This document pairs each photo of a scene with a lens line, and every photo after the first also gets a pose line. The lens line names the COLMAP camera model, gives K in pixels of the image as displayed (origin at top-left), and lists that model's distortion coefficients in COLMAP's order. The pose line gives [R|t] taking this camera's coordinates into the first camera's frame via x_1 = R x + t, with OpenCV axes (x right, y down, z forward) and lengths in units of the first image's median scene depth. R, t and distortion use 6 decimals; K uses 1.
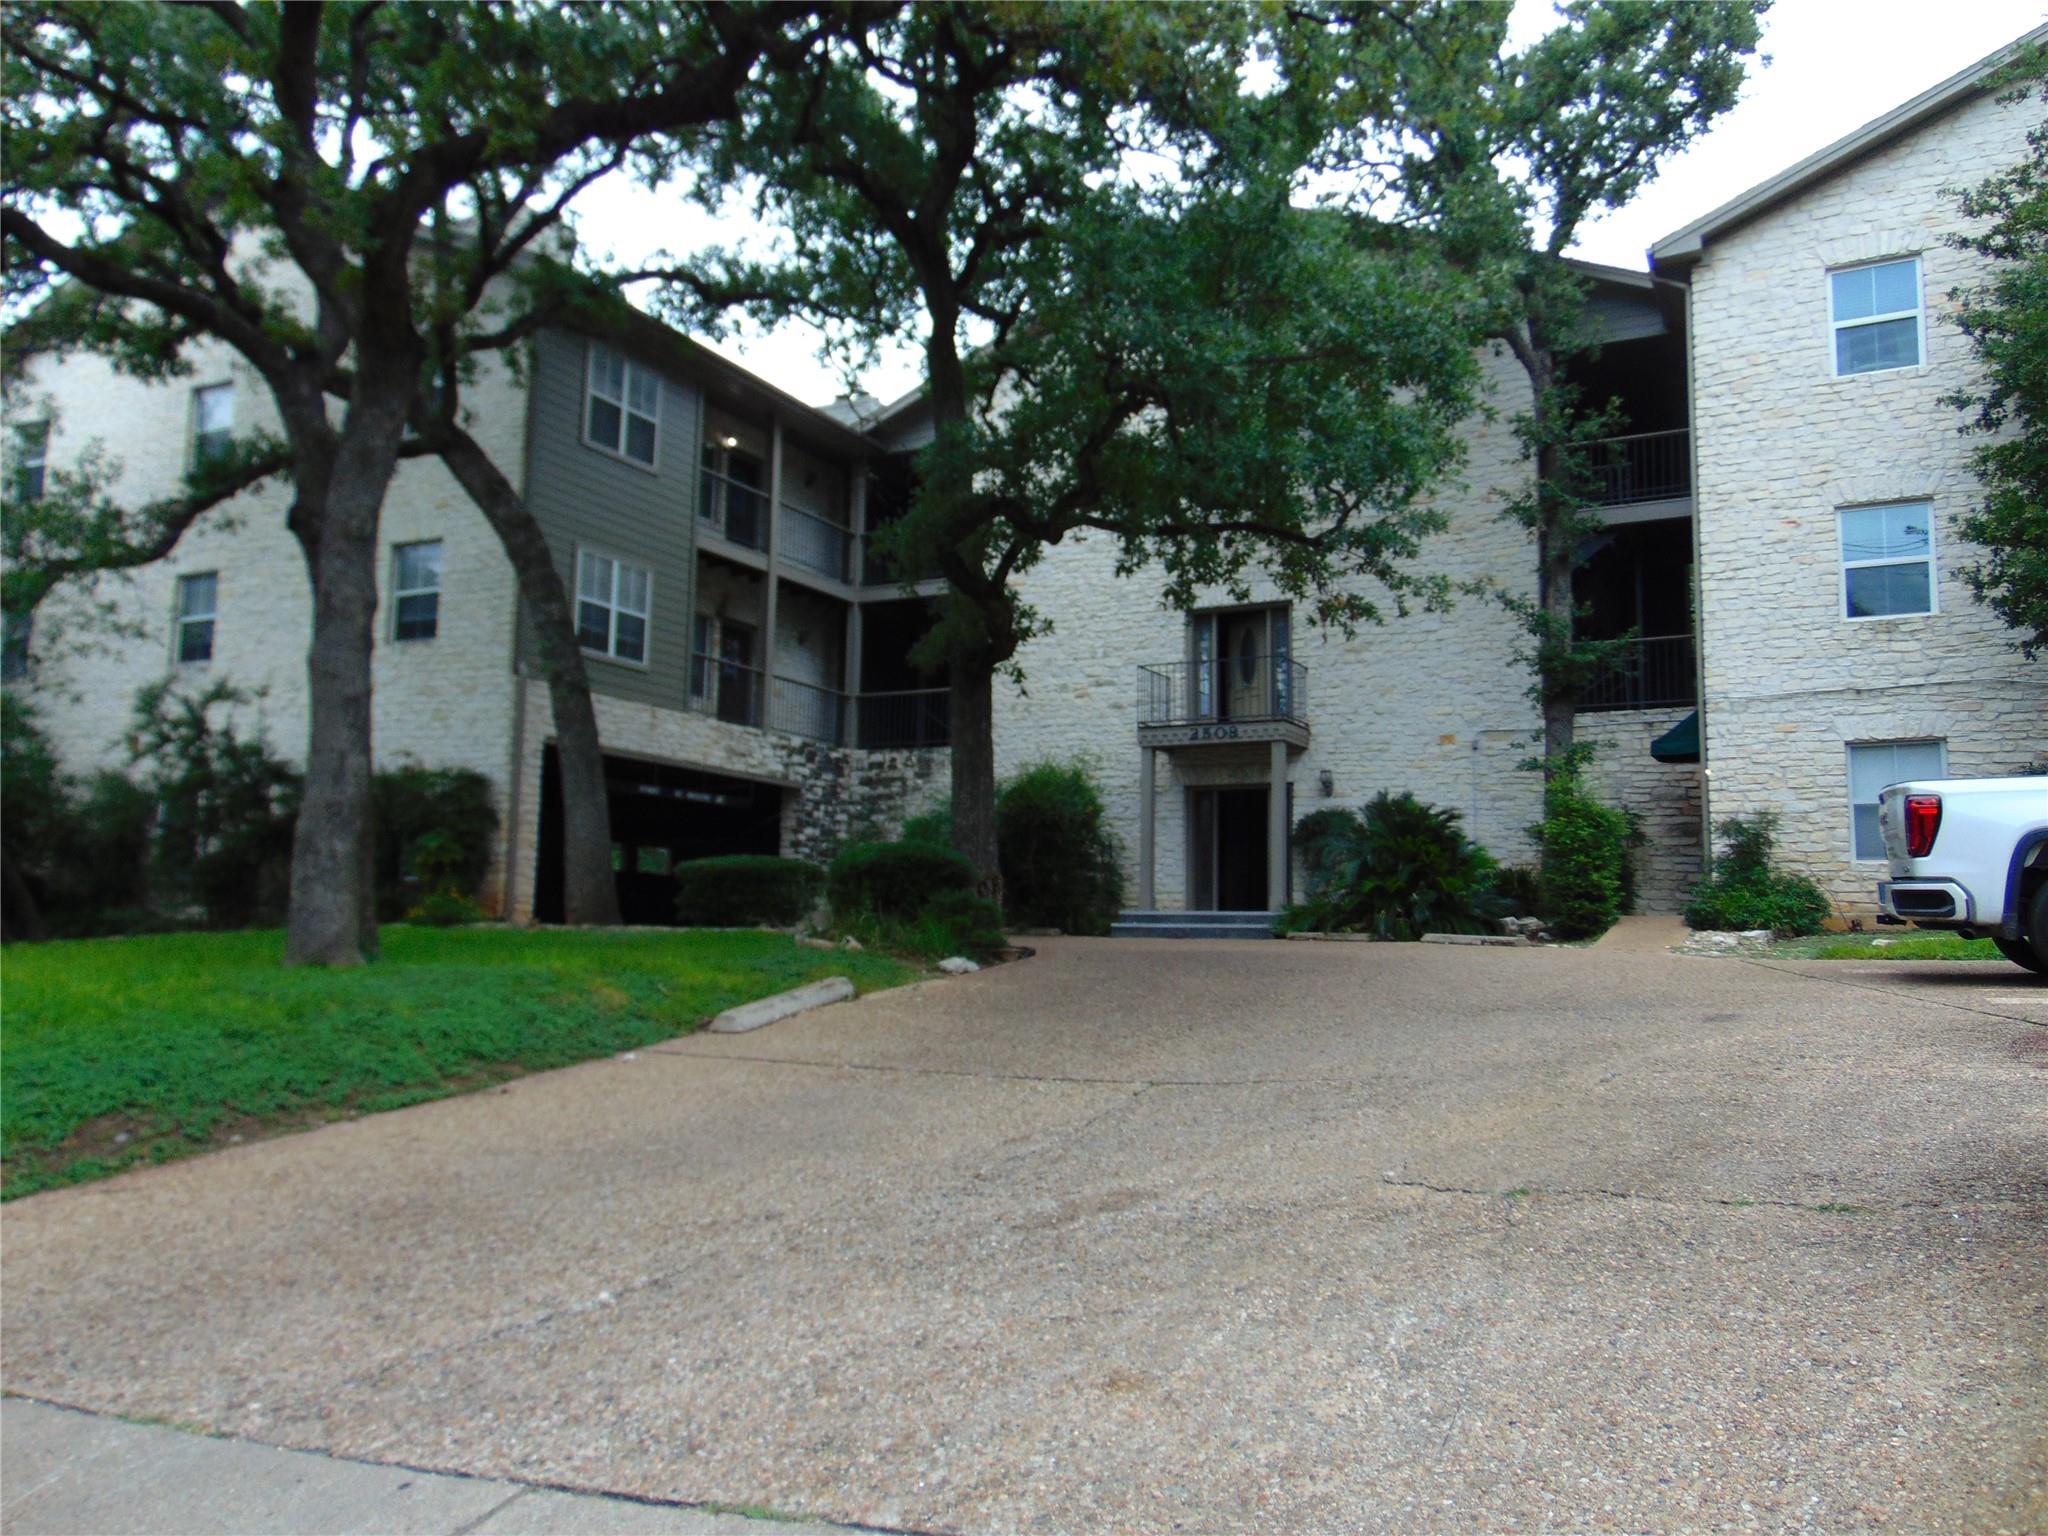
lens RADIAL K [[1515.7, 0, 1024.0], [0, 1515.7, 768.0], [0, 0, 1]] dist [0.012964, 0.004039]
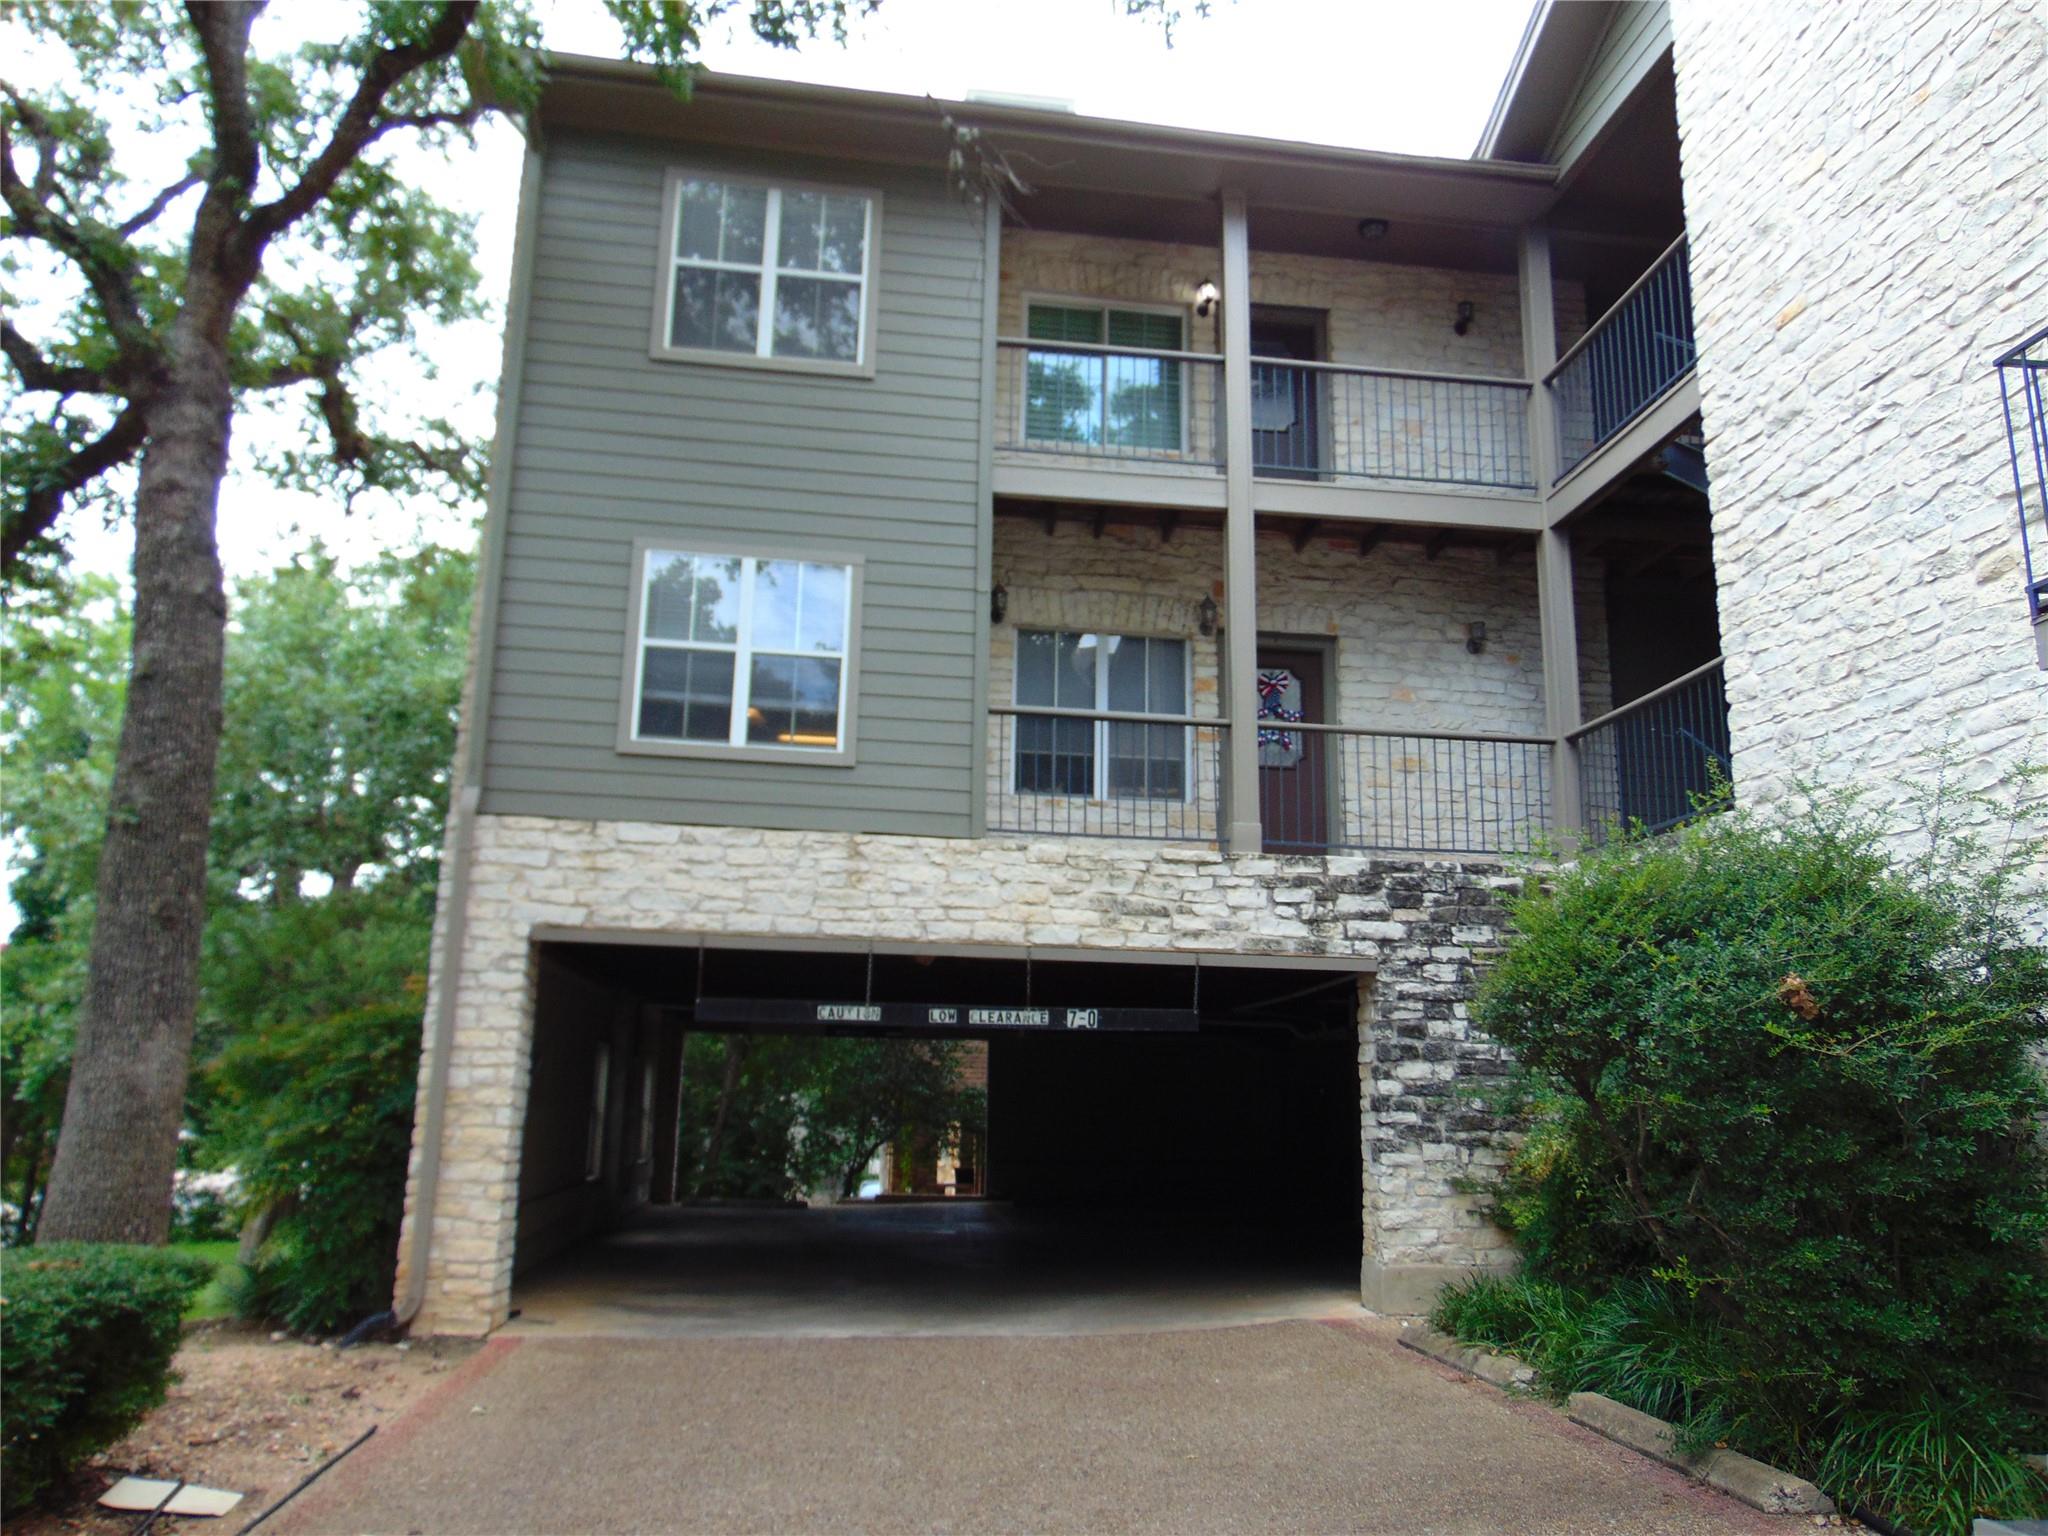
lens RADIAL K [[1515.7, 0, 1024.0], [0, 1515.7, 768.0], [0, 0, 1]] dist [0.012964, 0.004039]
pose [[0.590260, -0.177941, -0.787356, 0.144476], [0.087082, 0.983745, -0.157041, 0.015784], [0.802502, 0.024130, 0.596161, 0.669642]]
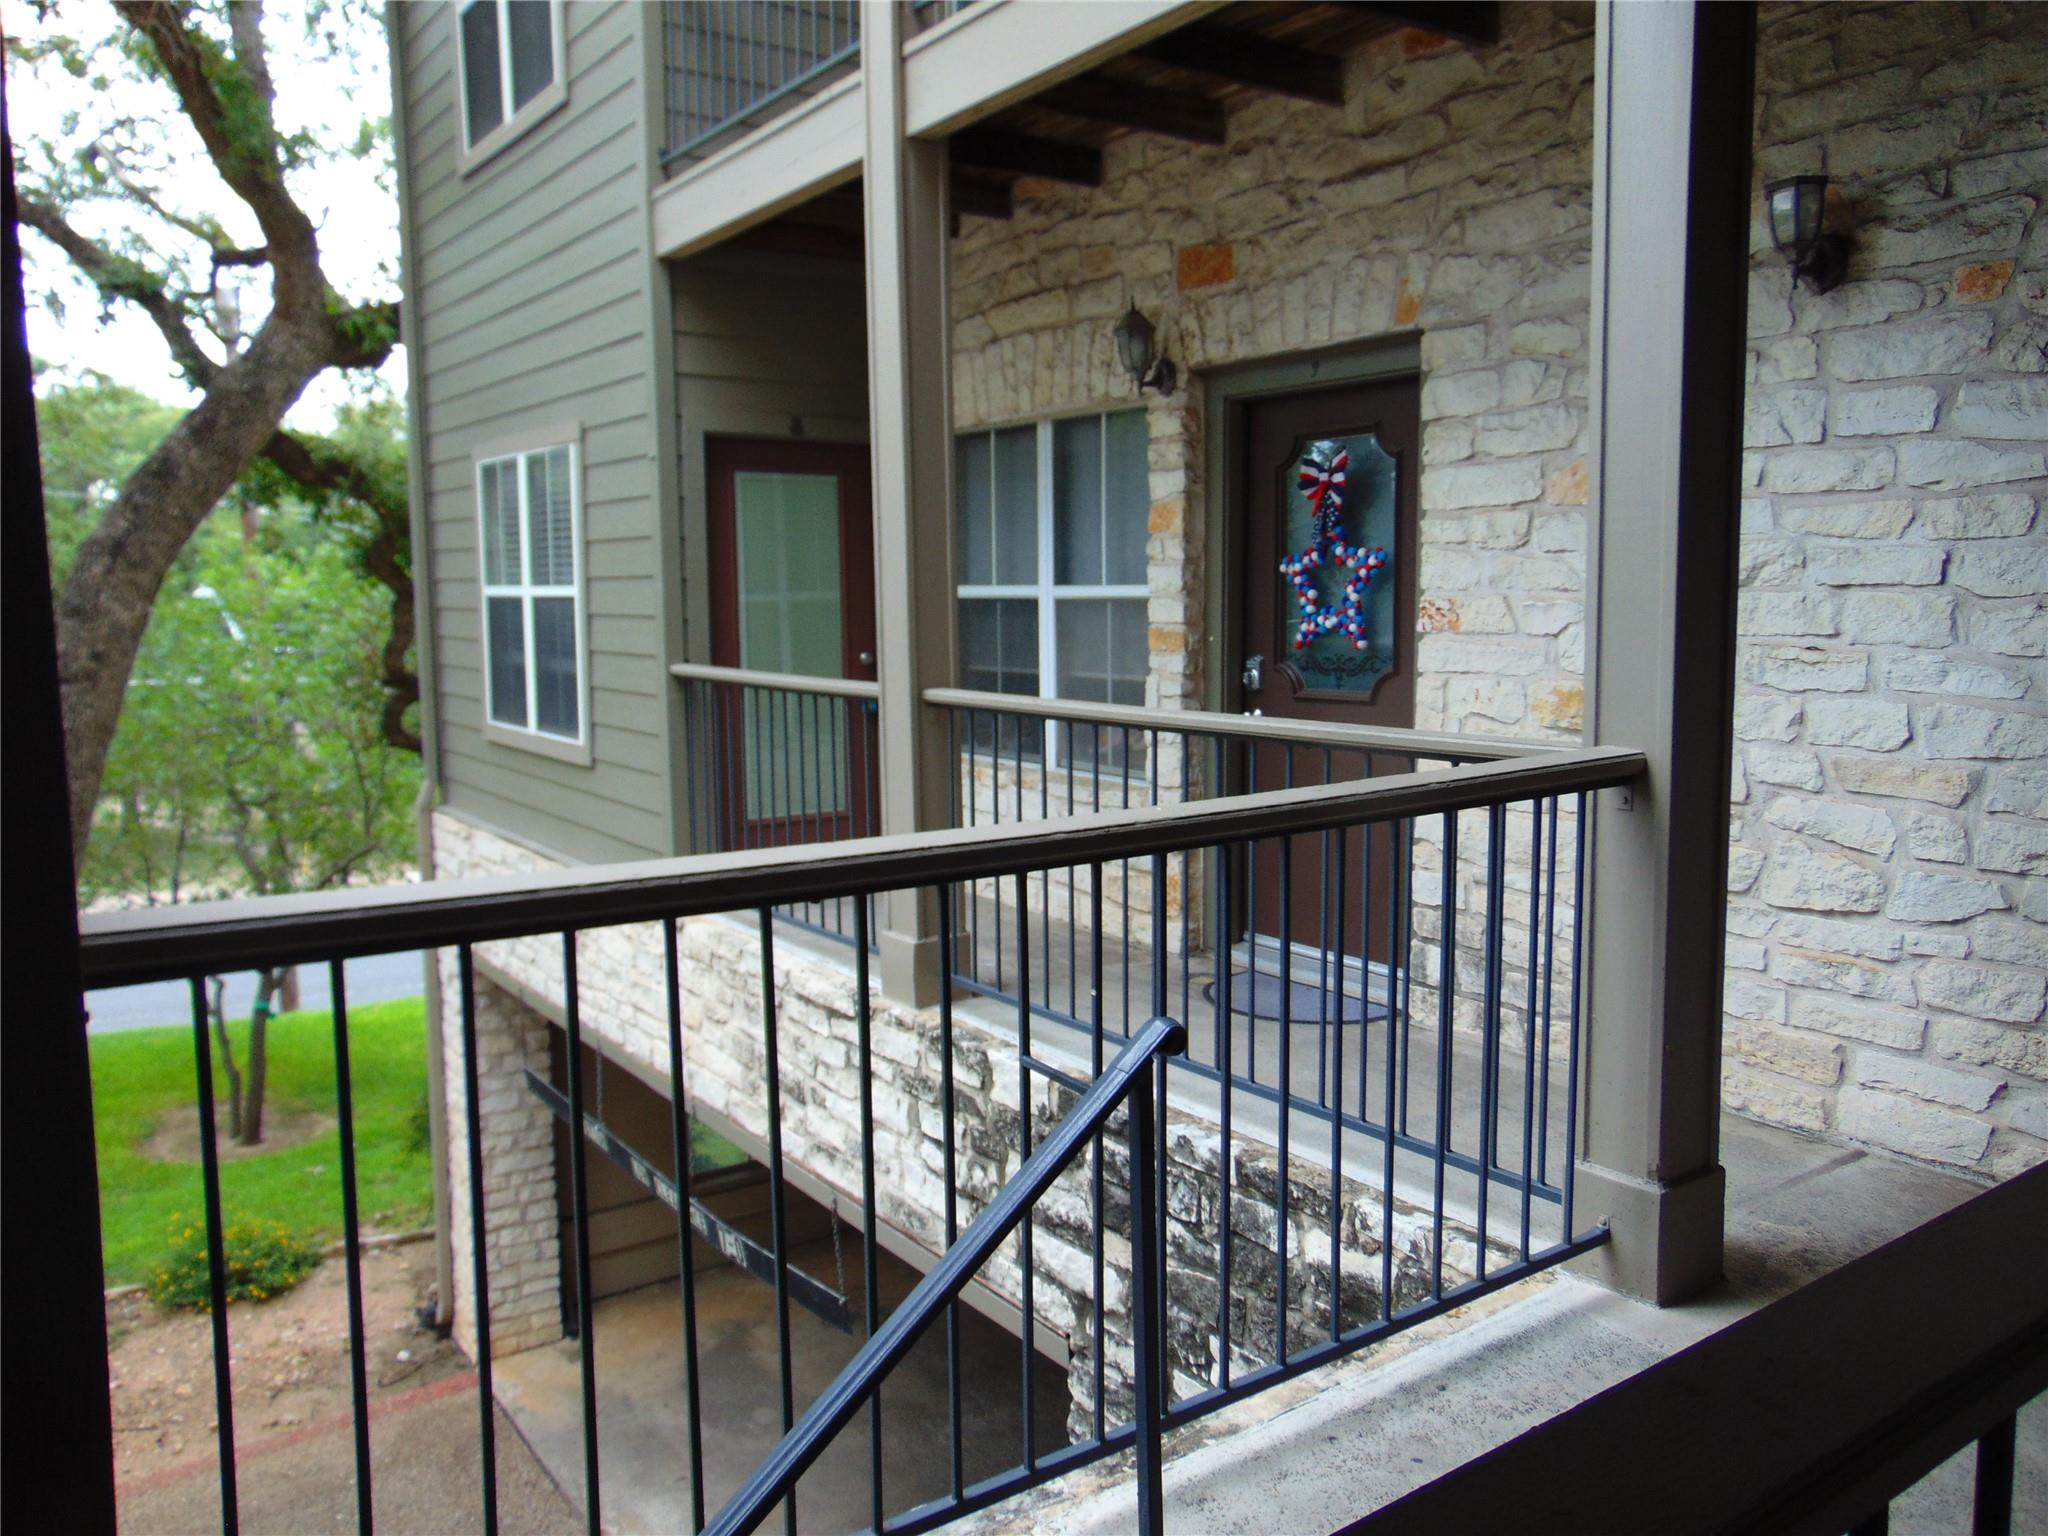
lens RADIAL K [[1515.7, 0, 1024.0], [0, 1515.7, 768.0], [0, 0, 1]] dist [0.012964, 0.004039]
pose [[-0.417128, 0.075572, -0.905700, 0.000842], [0.102477, 0.994093, 0.035750, -0.056926], [0.903052, -0.077901, -0.422408, 1.075603]]
